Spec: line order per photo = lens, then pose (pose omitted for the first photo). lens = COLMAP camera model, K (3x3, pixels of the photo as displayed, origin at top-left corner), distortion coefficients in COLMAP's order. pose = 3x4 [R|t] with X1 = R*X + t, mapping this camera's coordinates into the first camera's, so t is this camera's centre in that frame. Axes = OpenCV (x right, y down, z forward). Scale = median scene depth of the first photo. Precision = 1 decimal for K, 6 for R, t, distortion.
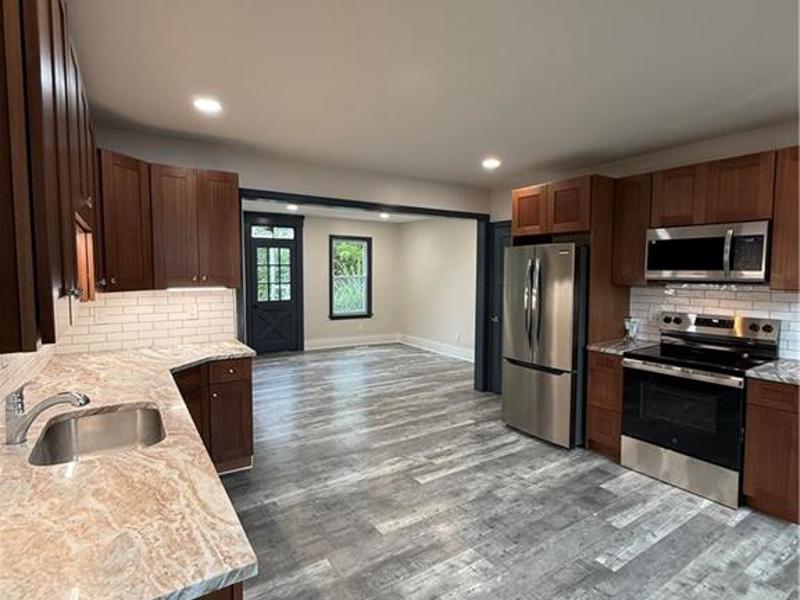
lens RADIAL K [[430.1, 0, 402.1], [0, 430.1, 302.4], [0, 0, 1]] dist [-0.000257, -0.000050]
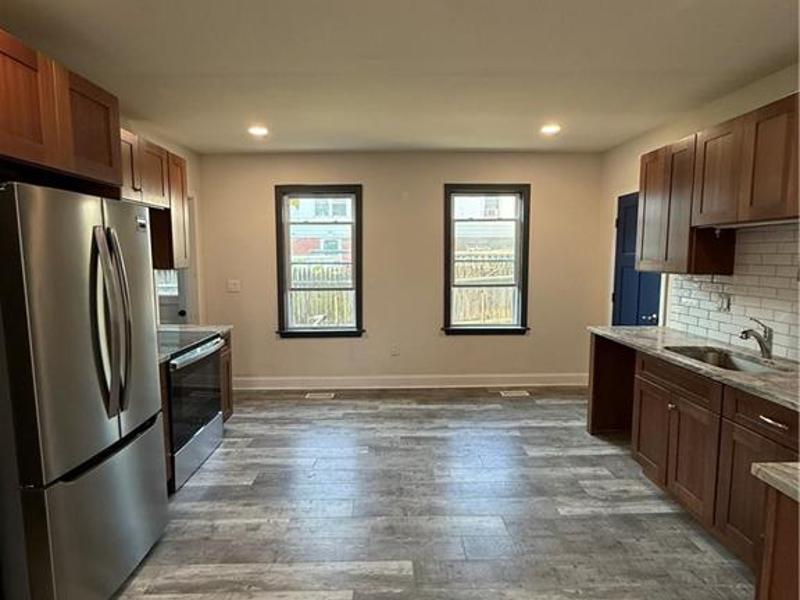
lens RADIAL K [[423.6, 0, 395.1], [0, 423.6, 296.2], [0, 0, 1]] dist [-0.002323, -0.000378]
pose [[-0.838963, -0.053905, 0.541512, -0.247109], [0.039830, 0.986330, 0.159893, -0.097375], [-0.542729, 0.155713, -0.825348, 1.340276]]
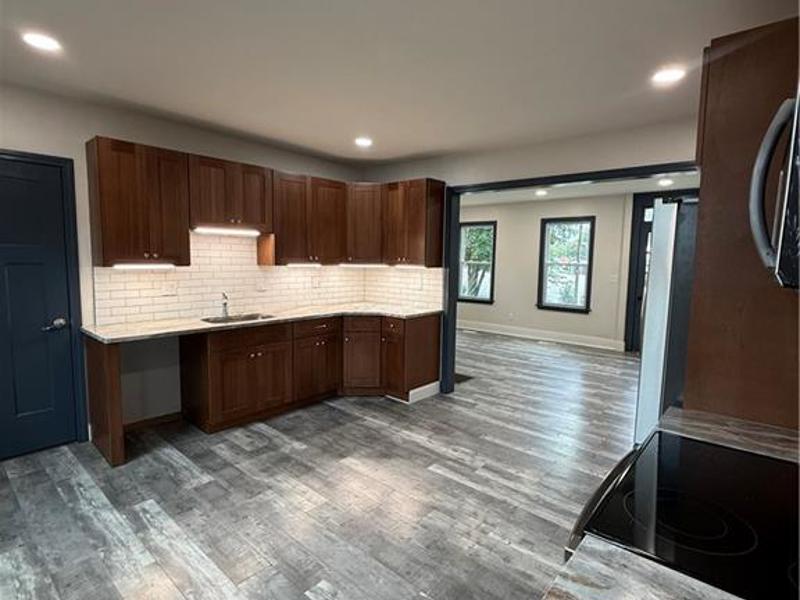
lens RADIAL K [[423.6, 0, 395.1], [0, 423.6, 296.2], [0, 0, 1]] dist [-0.002323, -0.000378]
pose [[0.252063, 0.091804, -0.963346, 0.828912], [-0.086731, 0.993627, 0.071997, -0.034331], [0.963816, 0.065404, 0.258419, 0.576415]]
